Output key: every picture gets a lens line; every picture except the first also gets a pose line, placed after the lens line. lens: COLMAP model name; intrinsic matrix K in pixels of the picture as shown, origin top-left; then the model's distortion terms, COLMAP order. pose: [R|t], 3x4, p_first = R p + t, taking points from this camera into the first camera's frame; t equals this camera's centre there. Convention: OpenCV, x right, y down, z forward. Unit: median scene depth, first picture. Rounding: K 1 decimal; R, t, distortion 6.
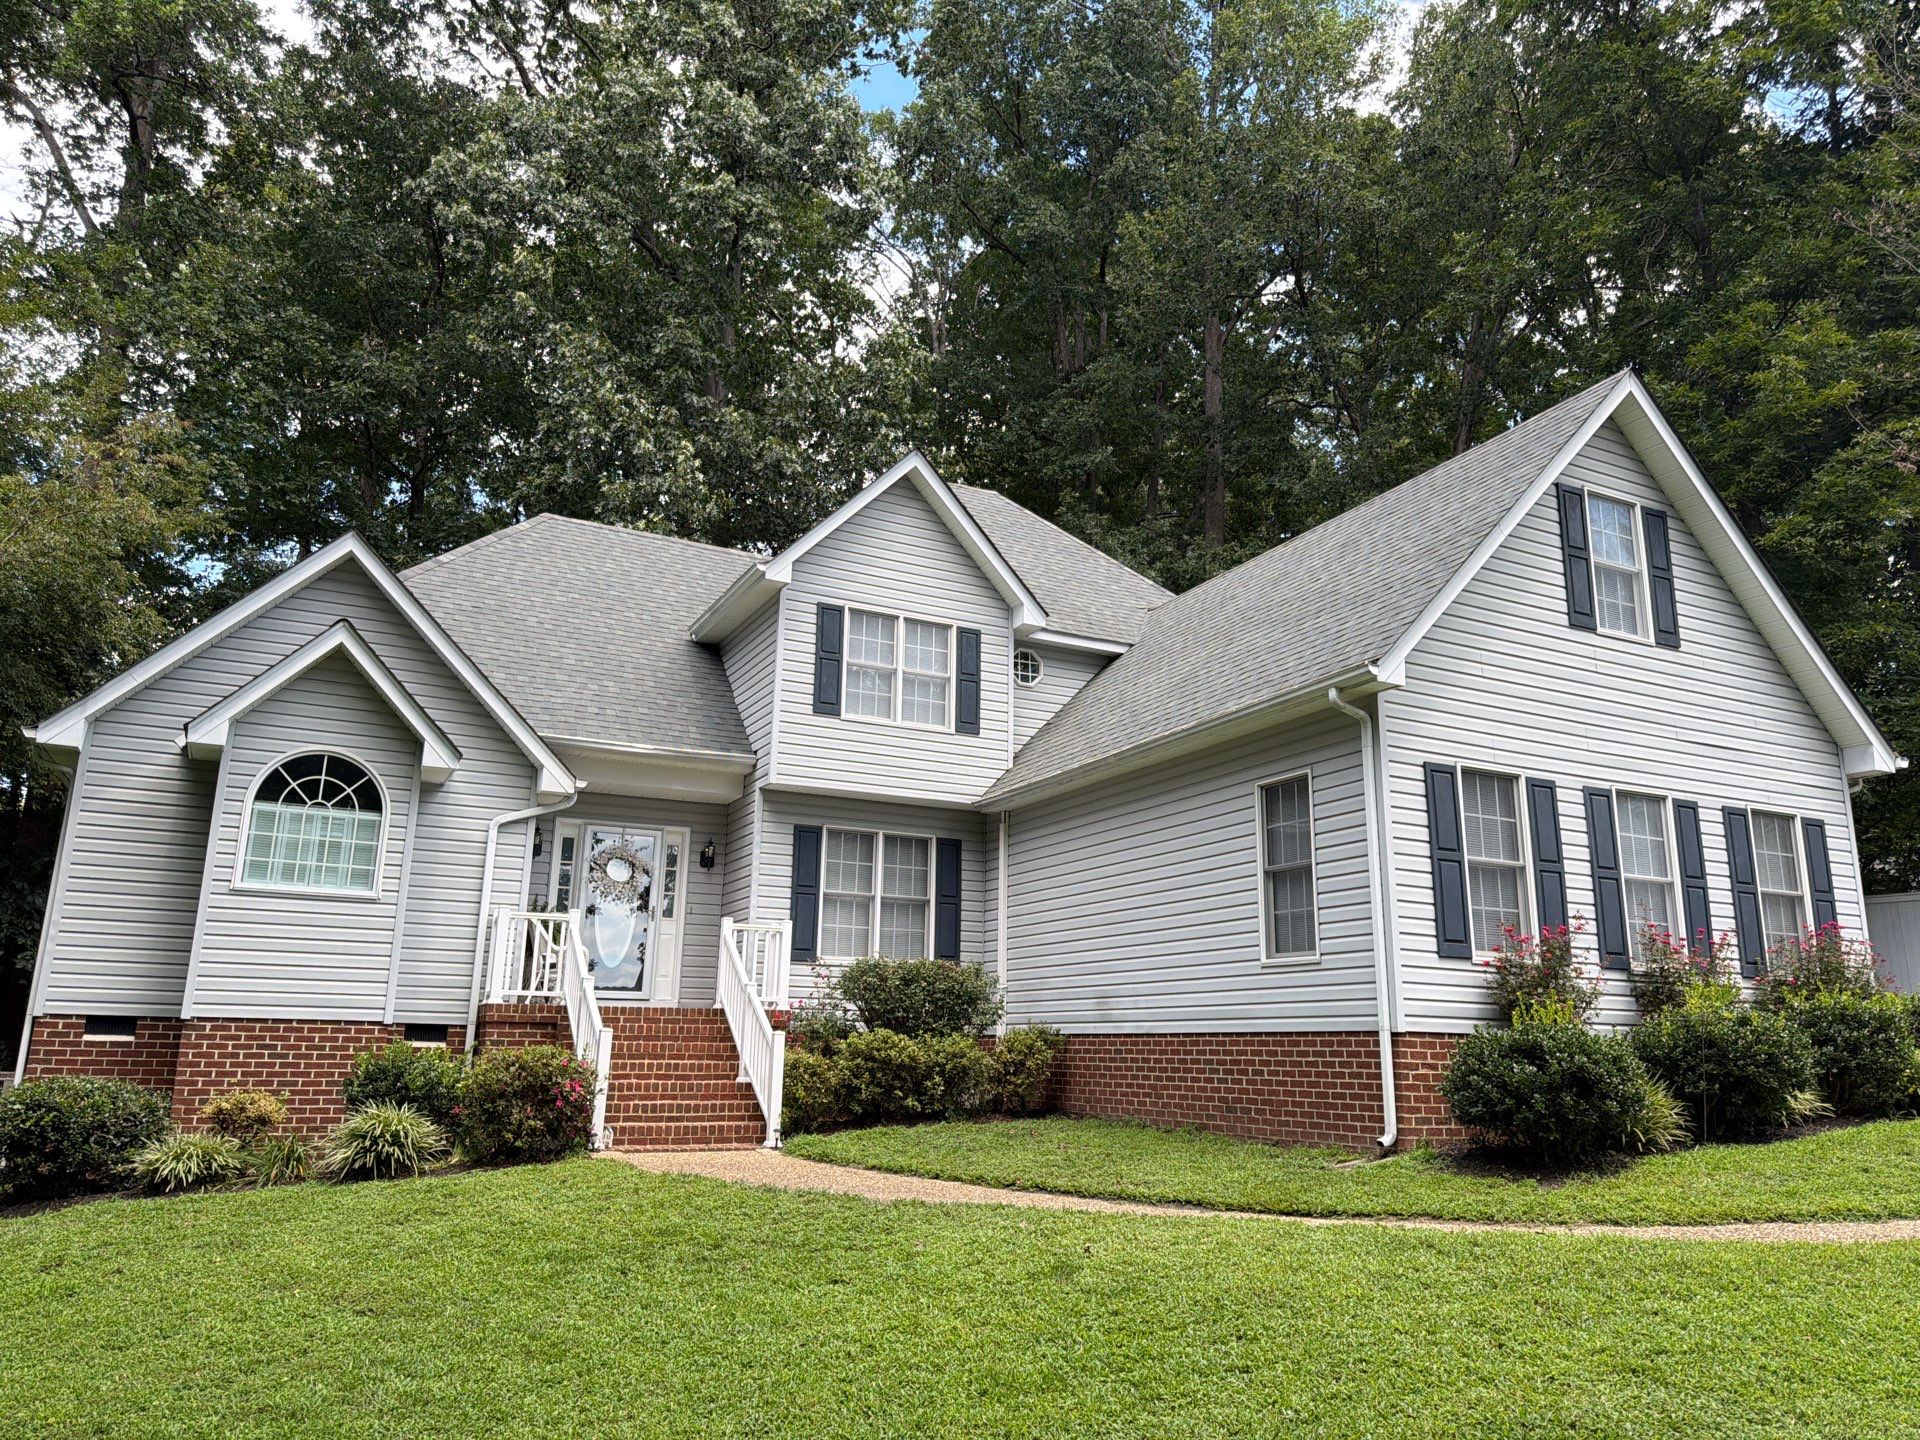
lens RADIAL K [[1308.4, 0, 913.3], [0, 1308.4, 711.6], [0, 0, 1]] dist [0.078566, -0.084192]
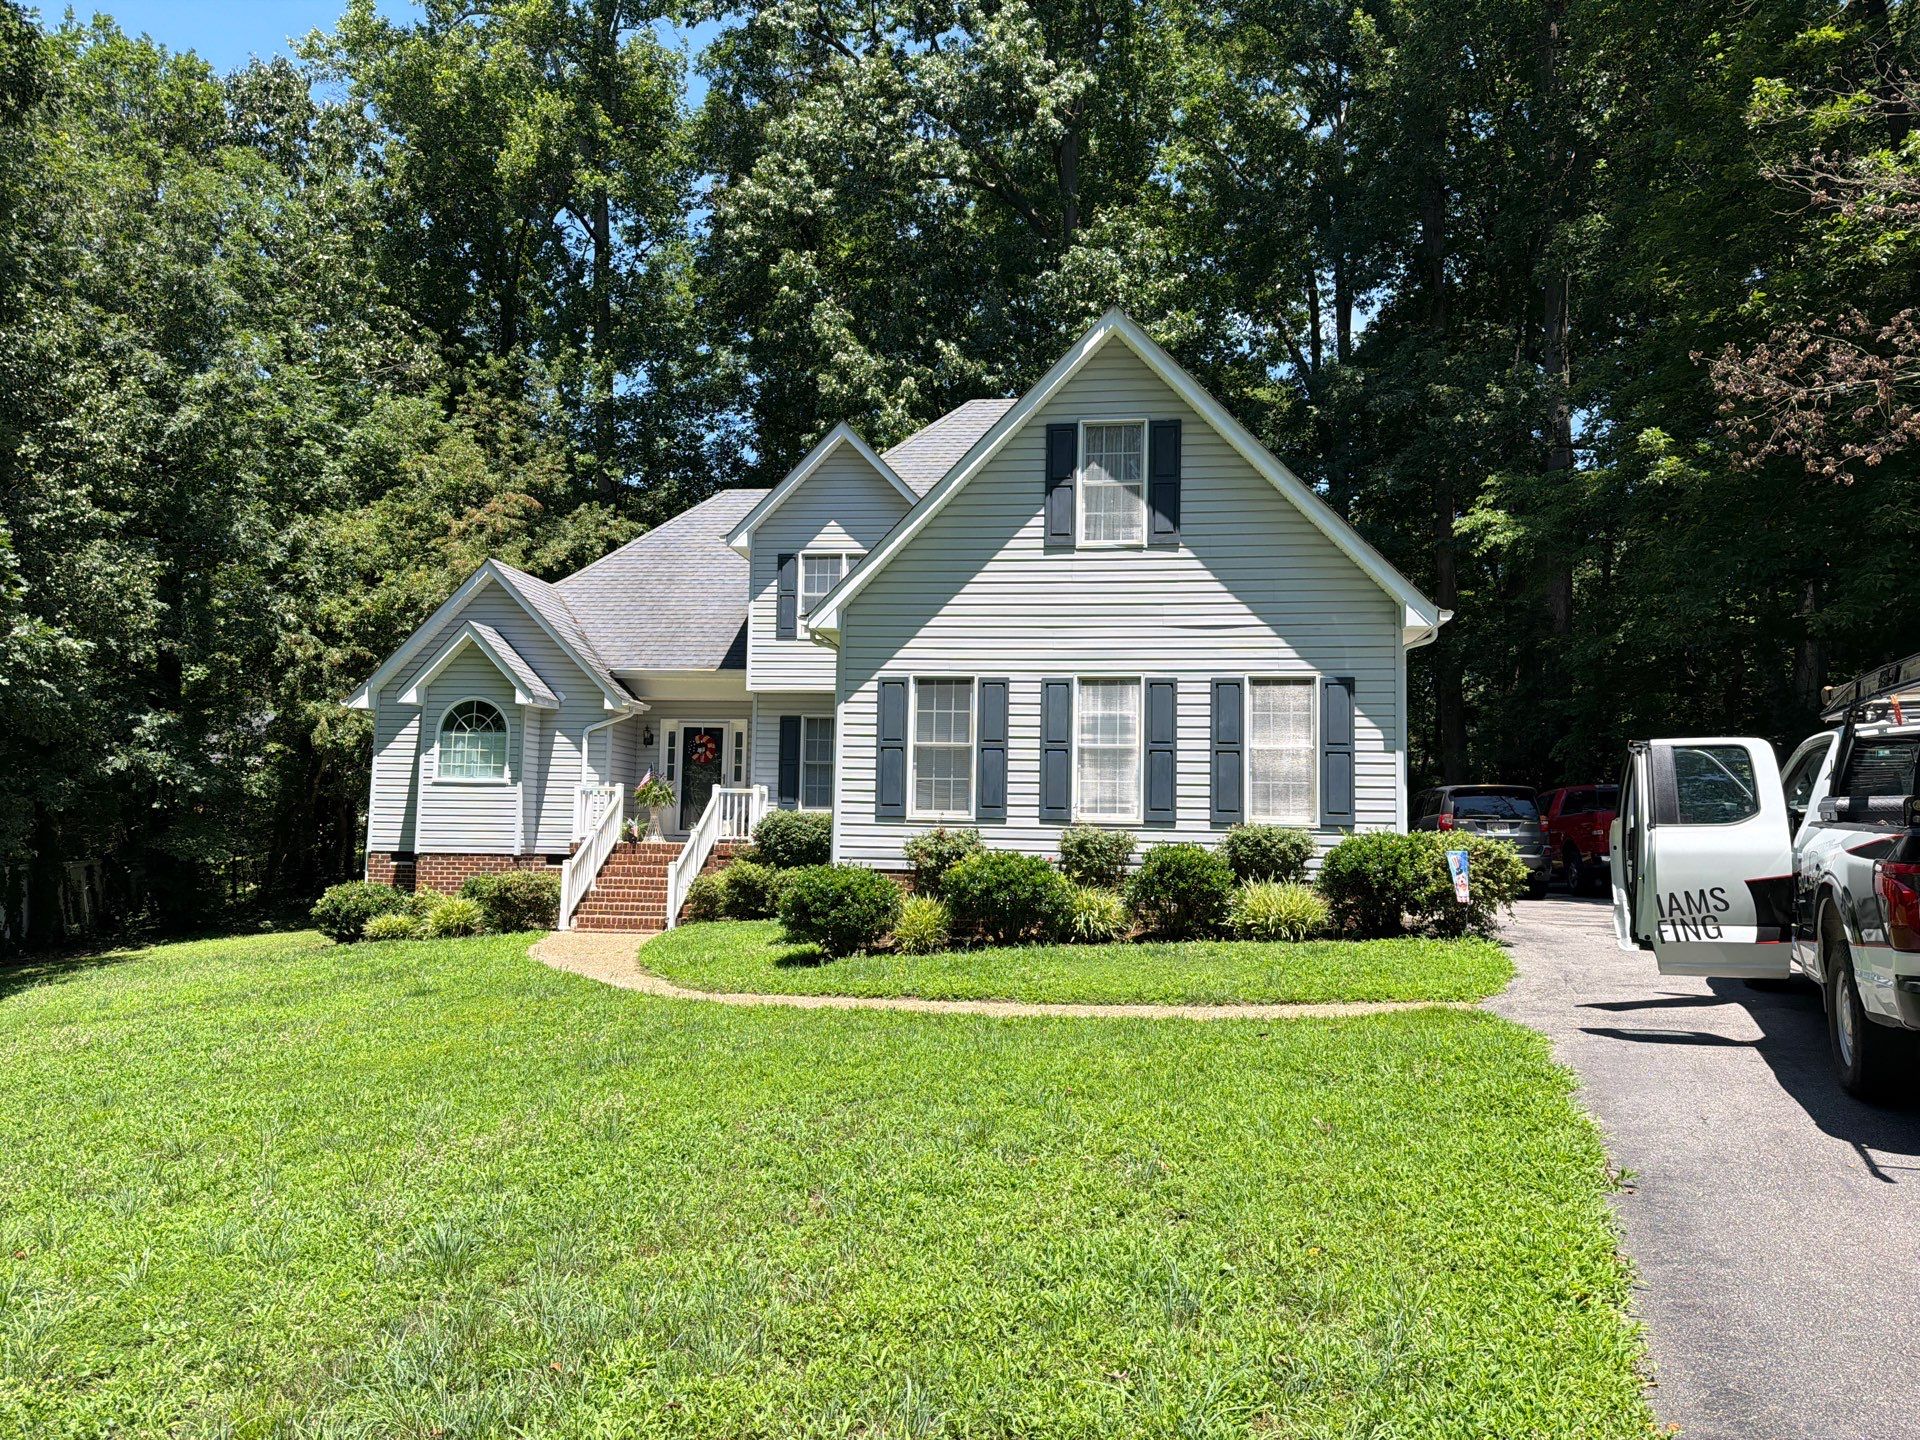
lens RADIAL K [[1308.6, 0, 960.0], [0, 1308.6, 720.0], [0, 0, 1]] dist [0.098204, -0.084903]
pose [[0.830233, -0.051601, -0.555022, 1.040840], [0.136286, 0.984278, 0.112354, -0.051448], [0.540499, -0.168922, 0.824213, -0.073697]]
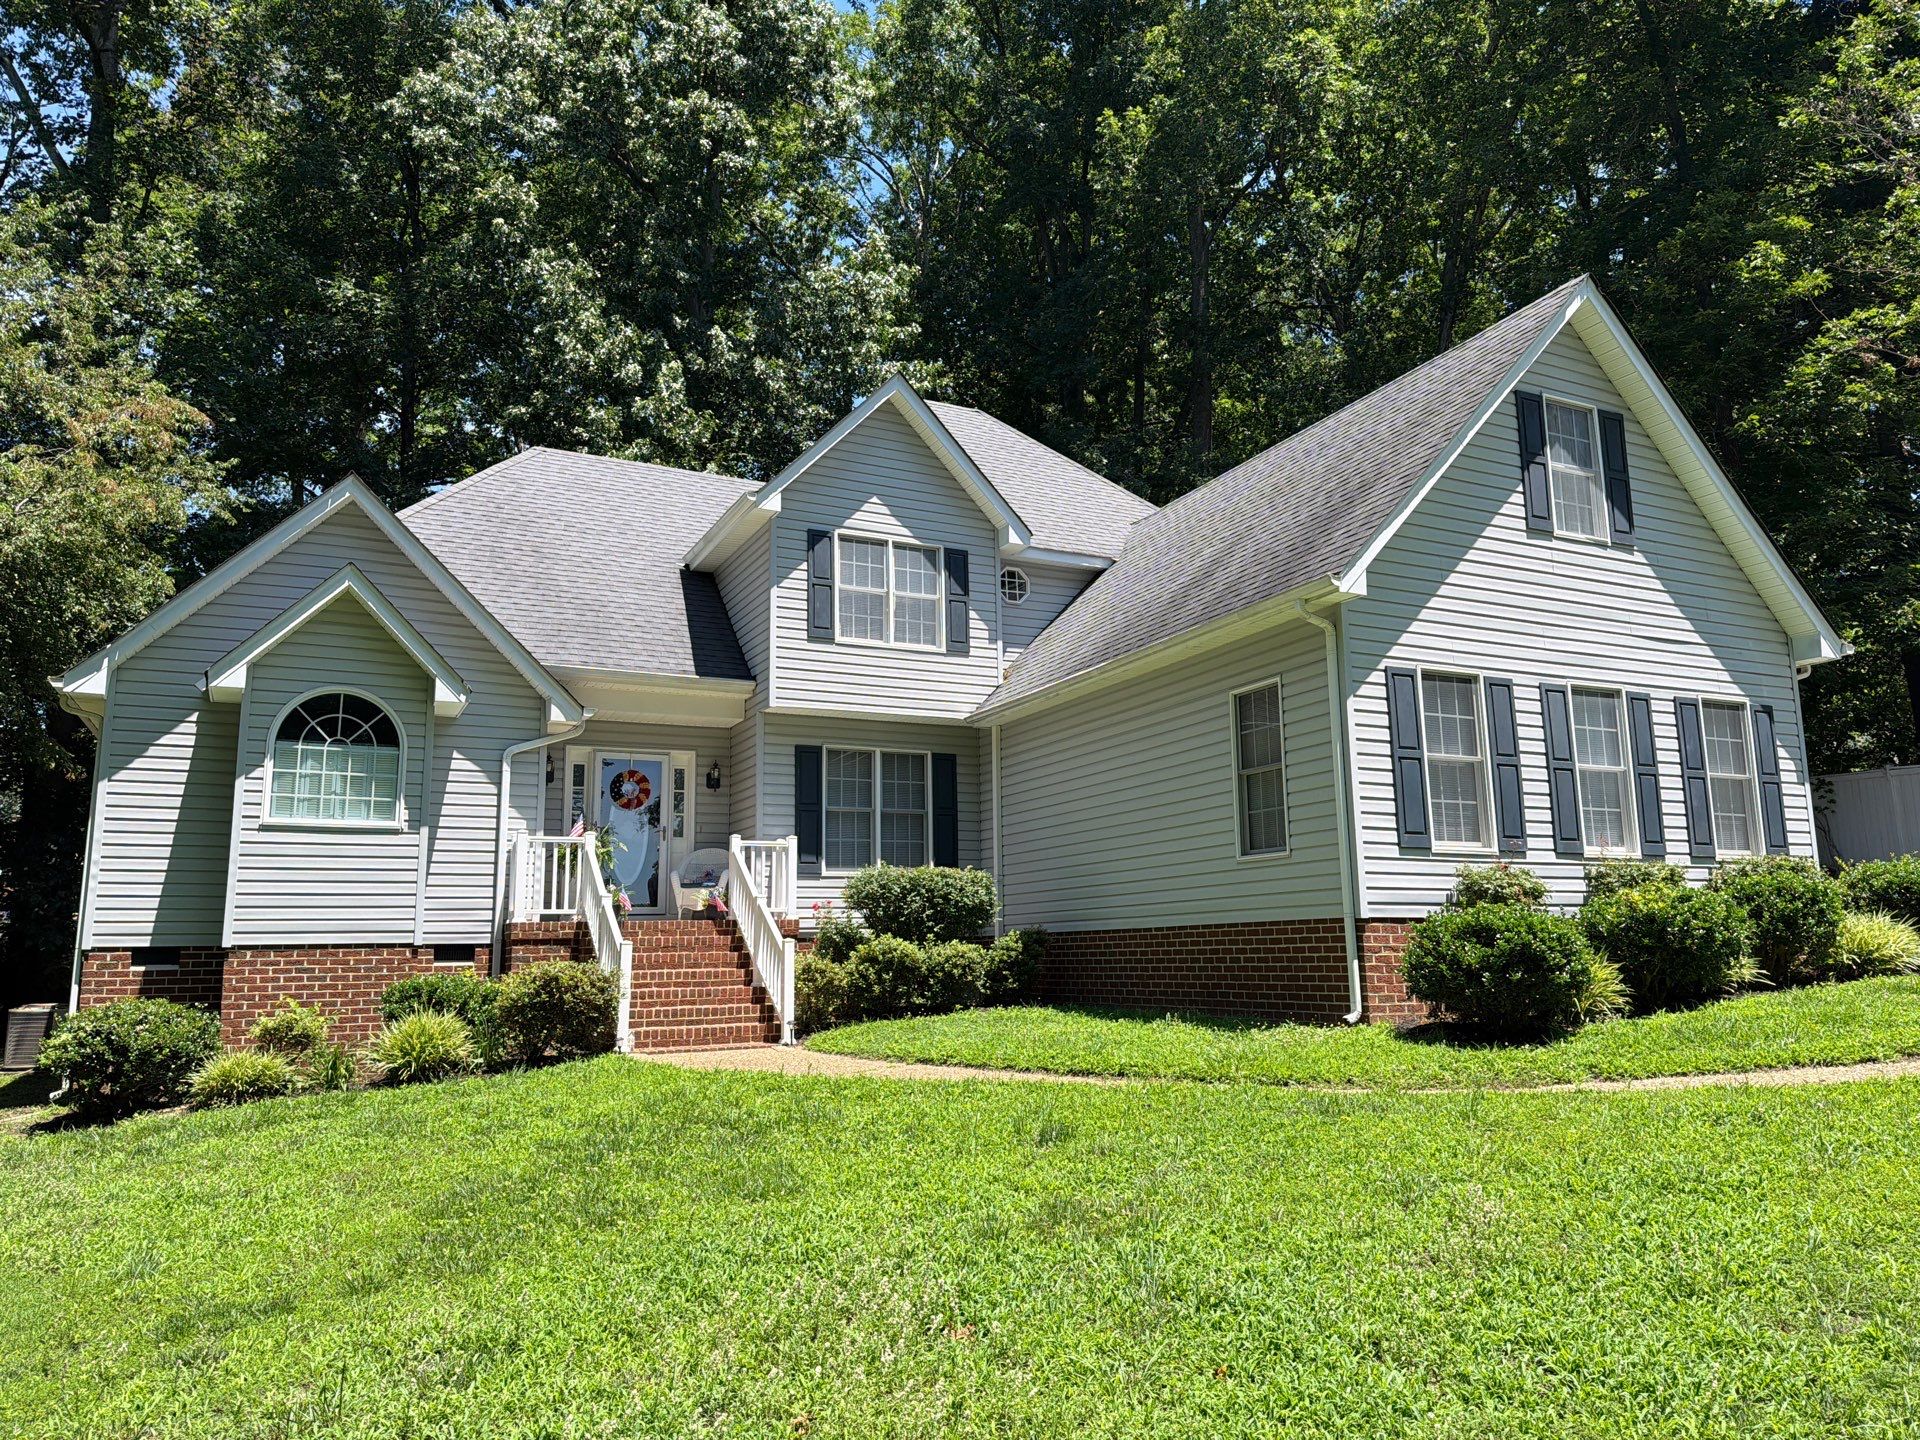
lens RADIAL K [[1295.7, 0, 920.1], [0, 1295.7, 728.7], [0, 0, 1]] dist [0.099463, -0.103745]
pose [[0.999387, -0.034939, 0.002173, 0.008693], [0.034650, 0.996146, 0.080578, -0.008653], [-0.004980, -0.080454, 0.996746, -0.040219]]
